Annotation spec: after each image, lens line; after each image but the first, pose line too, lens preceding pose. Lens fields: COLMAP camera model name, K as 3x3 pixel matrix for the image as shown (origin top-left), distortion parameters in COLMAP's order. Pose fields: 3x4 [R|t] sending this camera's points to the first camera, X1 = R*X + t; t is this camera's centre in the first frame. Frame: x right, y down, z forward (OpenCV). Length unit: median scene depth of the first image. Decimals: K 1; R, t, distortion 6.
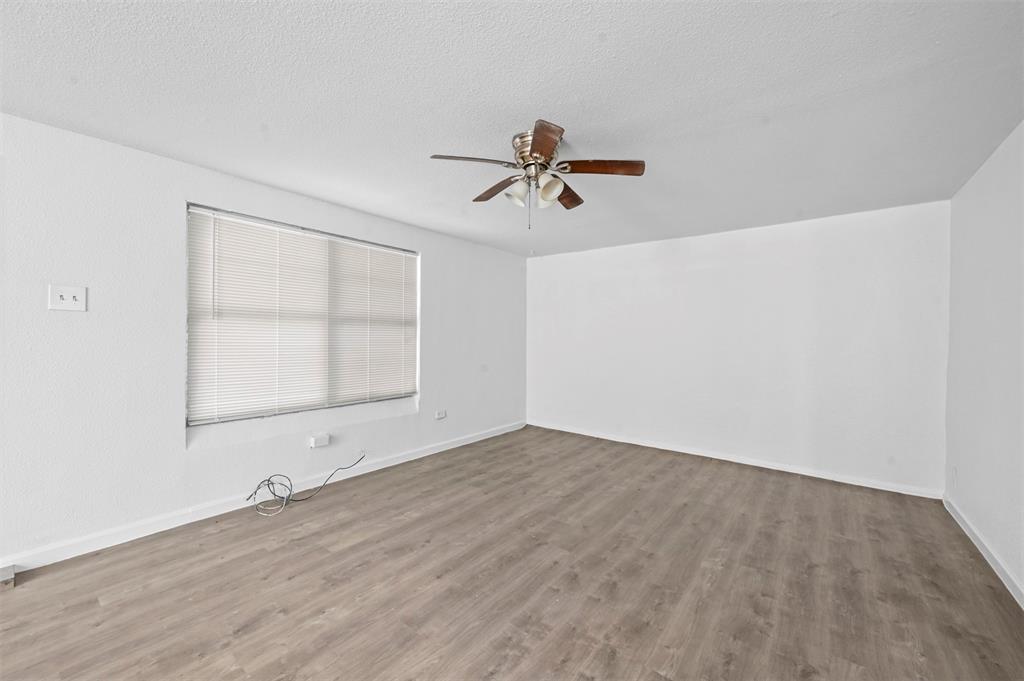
lens RADIAL K [[404.1, 0, 515.0], [0, 404.1, 340.3], [0, 0, 1]] dist [-0.001819, -0.000170]
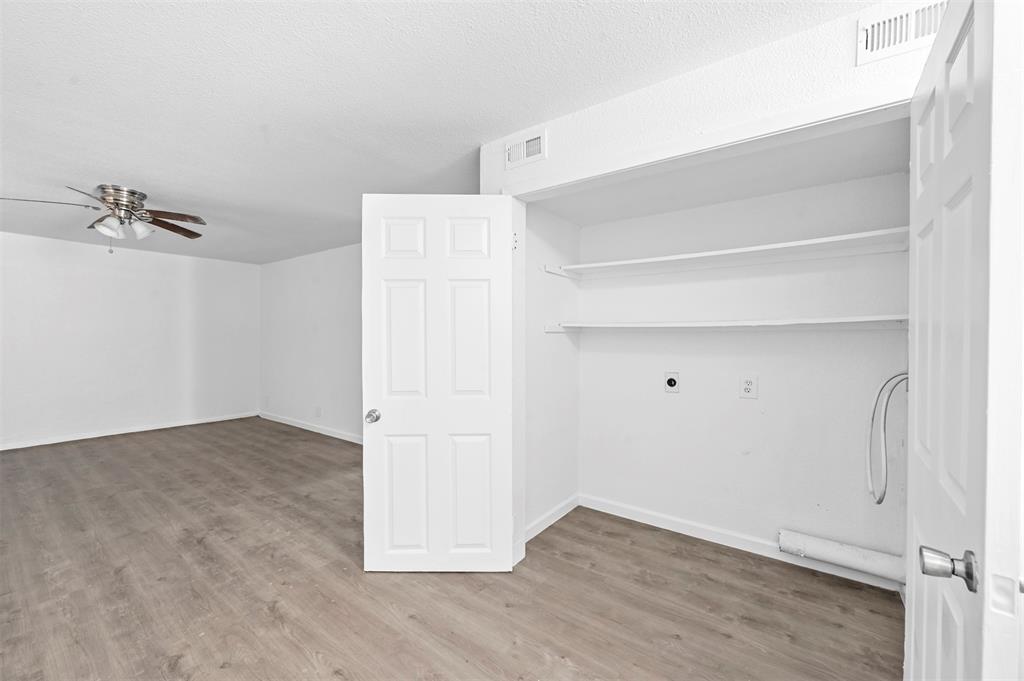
lens RADIAL K [[403.1, 0, 510.0], [0, 403.1, 340.9], [0, 0, 1]] dist [-0.000336, 0.000404]
pose [[-0.035083, -0.019595, 0.999192, -1.464040], [0.002023, 0.999804, 0.019678, -0.021088], [-0.999382, 0.002712, -0.035036, -0.275704]]
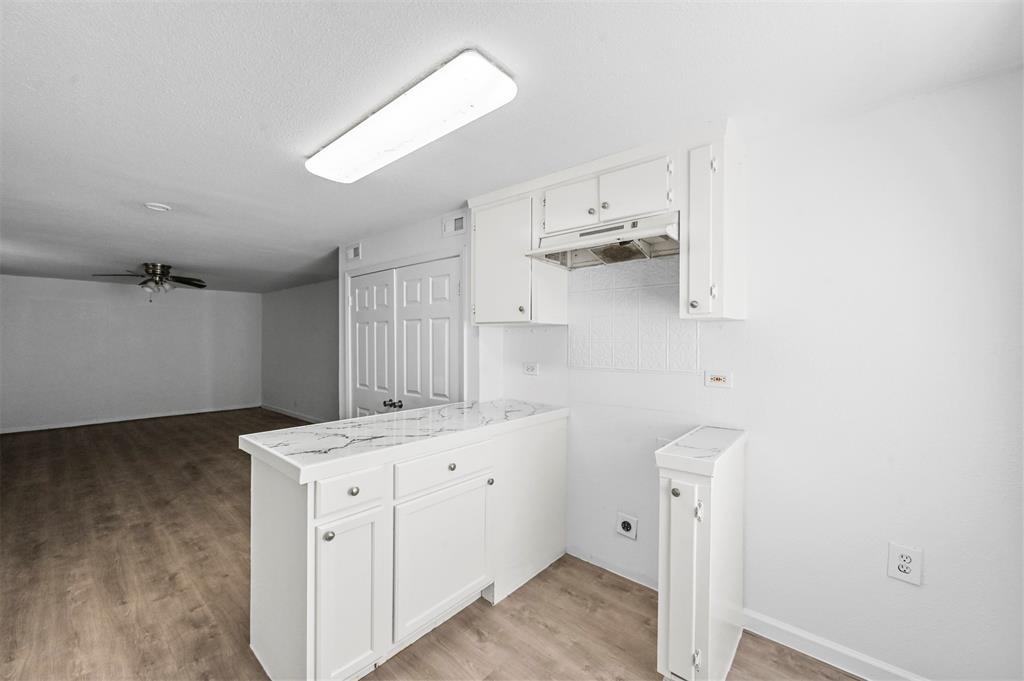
lens RADIAL K [[403.1, 0, 508.4], [0, 403.1, 343.4], [0, 0, 1]] dist [-0.000336, 0.000404]
pose [[0.045768, -0.014388, 0.998848, -2.300062], [0.003239, 0.999893, 0.014255, -0.088335], [-0.998947, 0.002583, 0.045810, -1.164284]]
